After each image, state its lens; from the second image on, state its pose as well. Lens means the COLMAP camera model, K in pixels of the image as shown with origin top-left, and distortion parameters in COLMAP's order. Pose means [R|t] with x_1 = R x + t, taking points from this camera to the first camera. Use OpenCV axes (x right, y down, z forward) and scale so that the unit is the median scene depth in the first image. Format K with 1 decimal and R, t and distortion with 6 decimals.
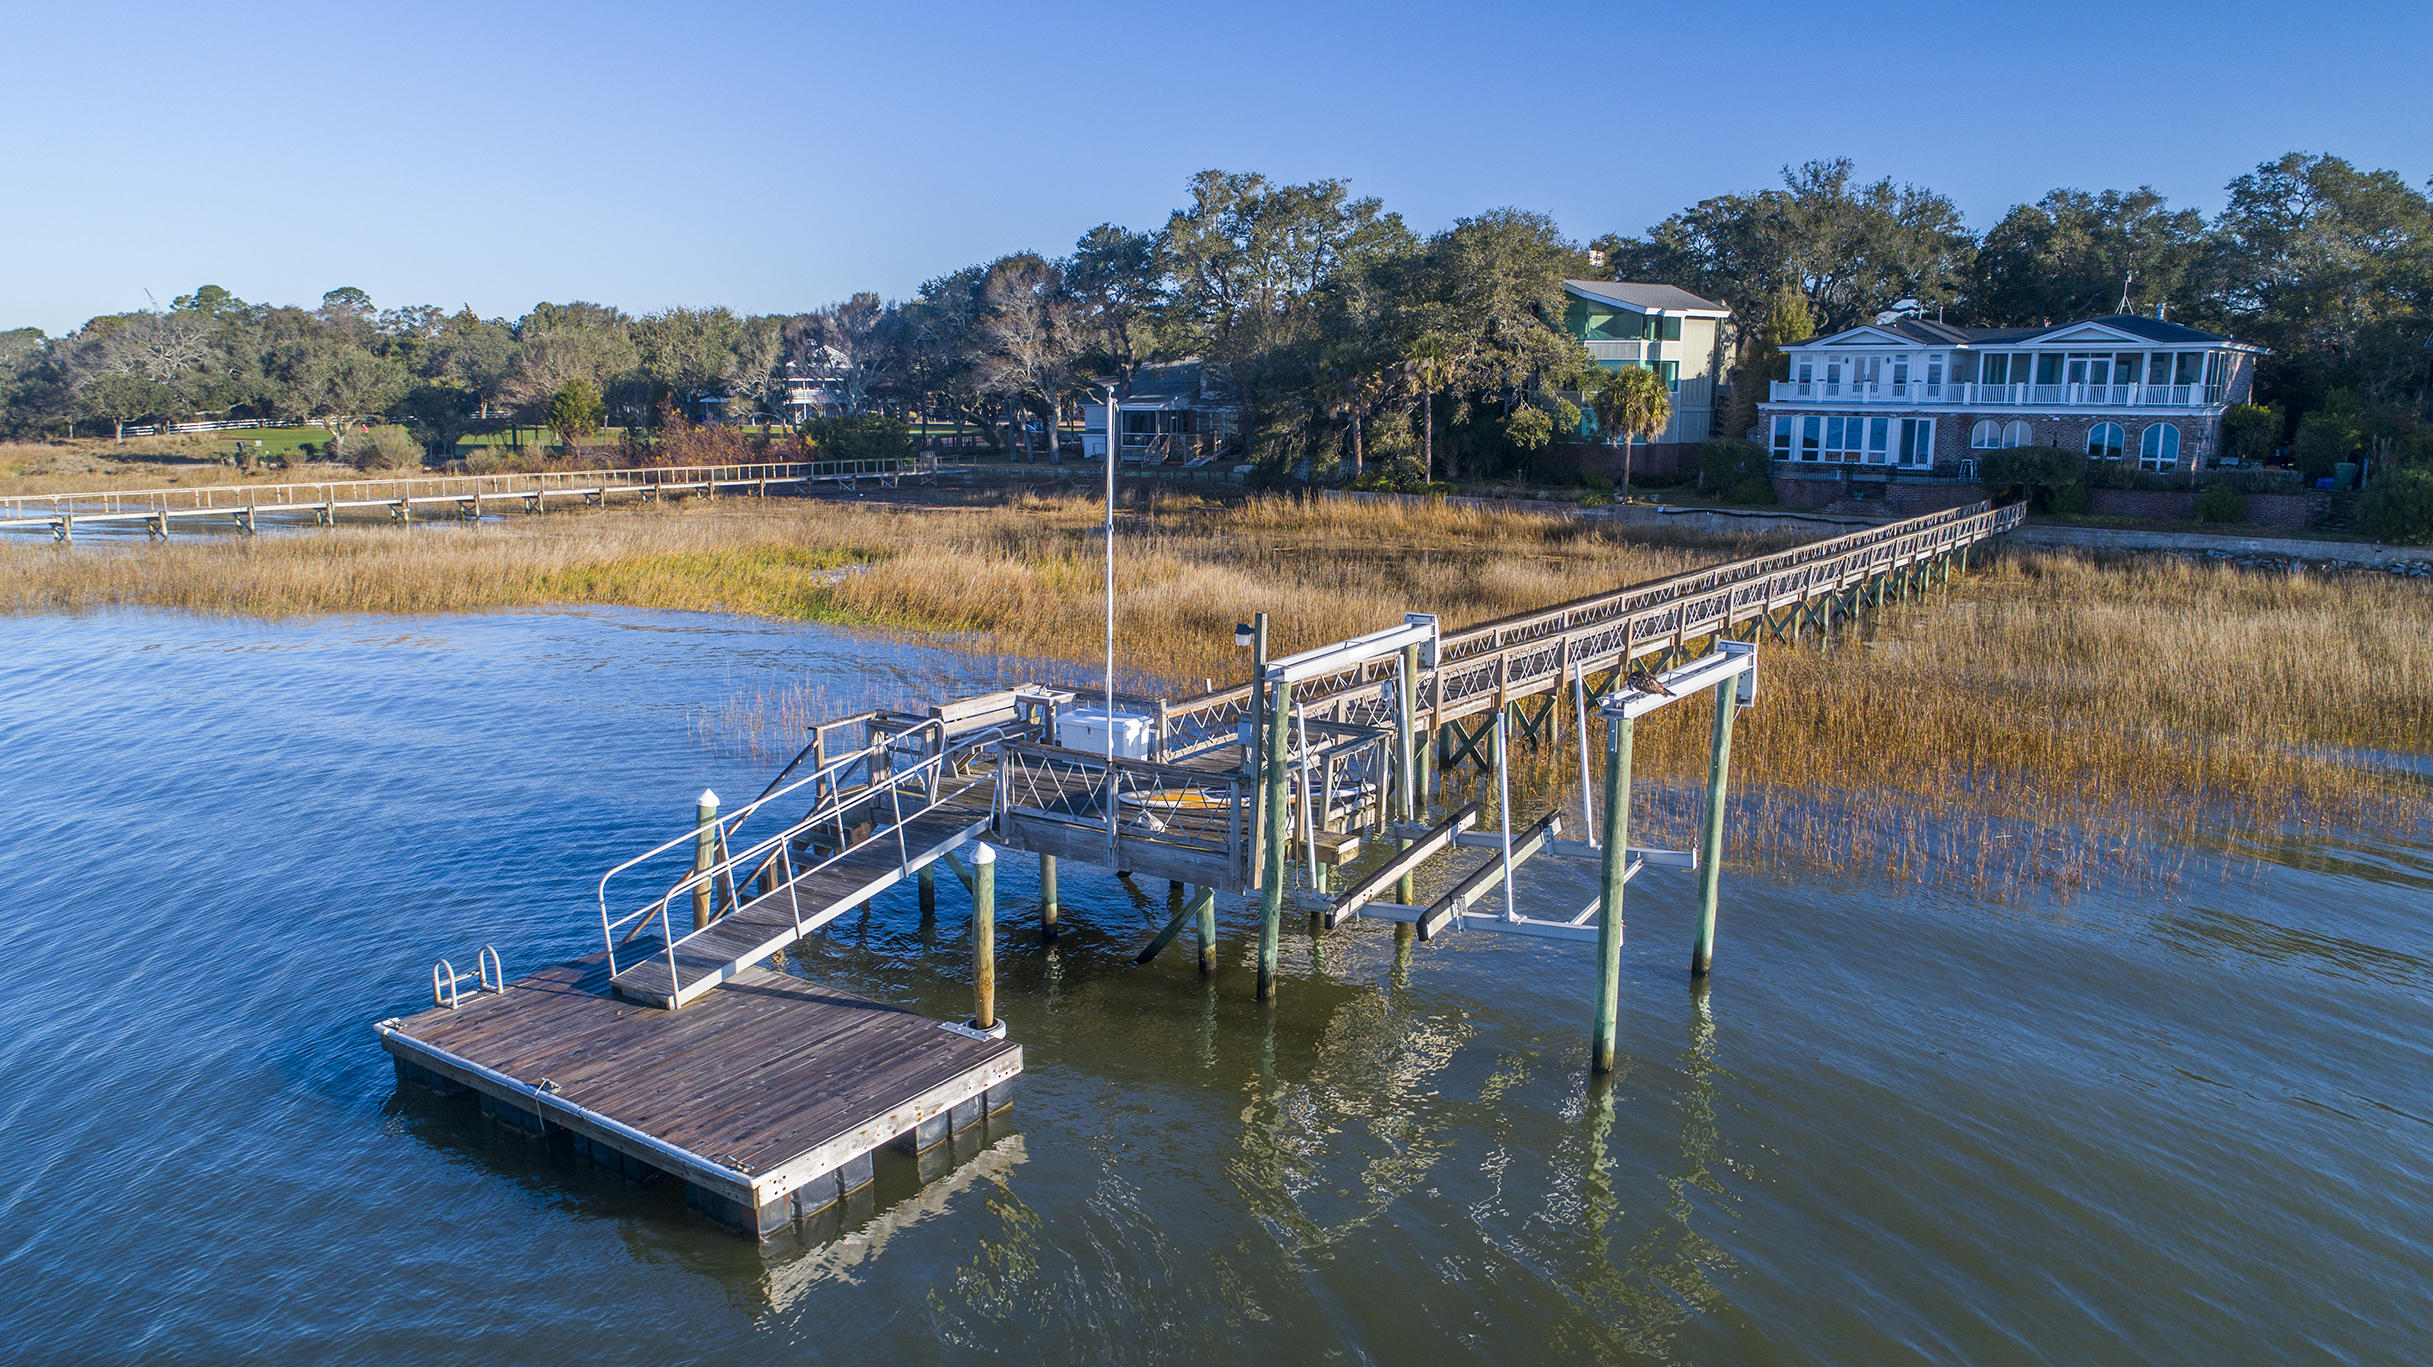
lens RADIAL K [[1726.7, 0, 1216.5], [0, 1726.7, 683.5], [0, 0, 1]] dist [-0.000820, 0.002414]
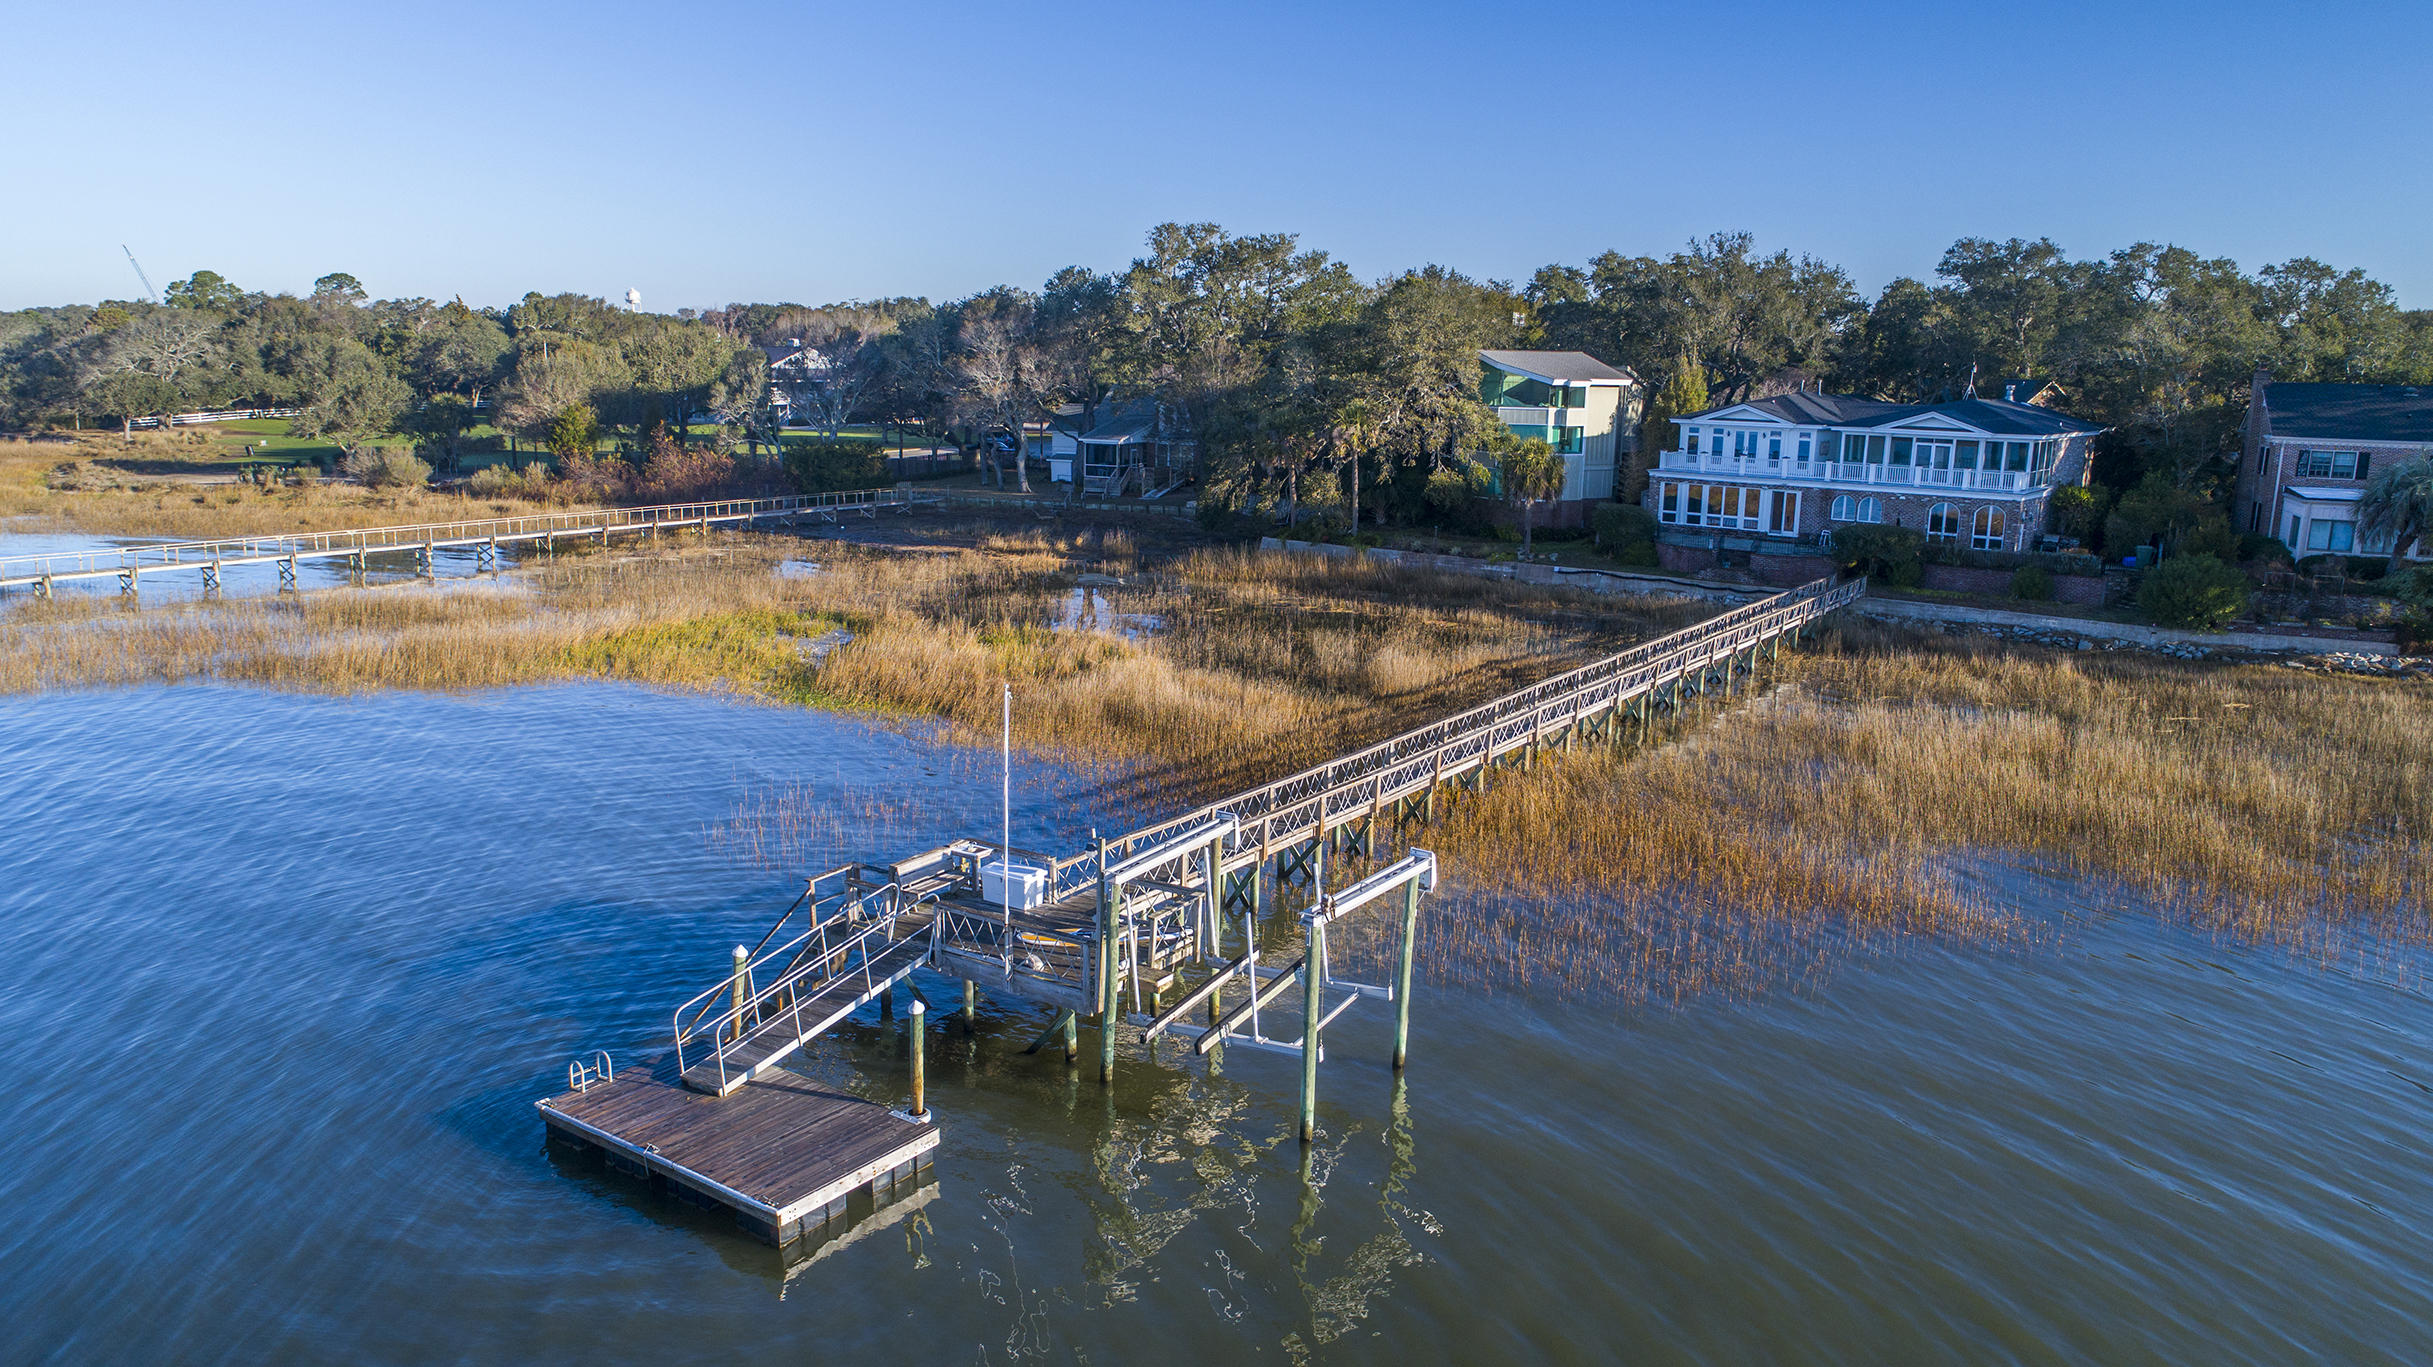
lens RADIAL K [[1726.7, 0, 1216.5], [0, 1726.7, 683.5], [0, 0, 1]] dist [-0.000820, 0.002414]
pose [[0.999863, 0.011250, 0.012133, 0.022319], [-0.011487, 0.999741, 0.019645, -0.043193], [-0.011909, -0.019782, 0.999733, -0.111953]]
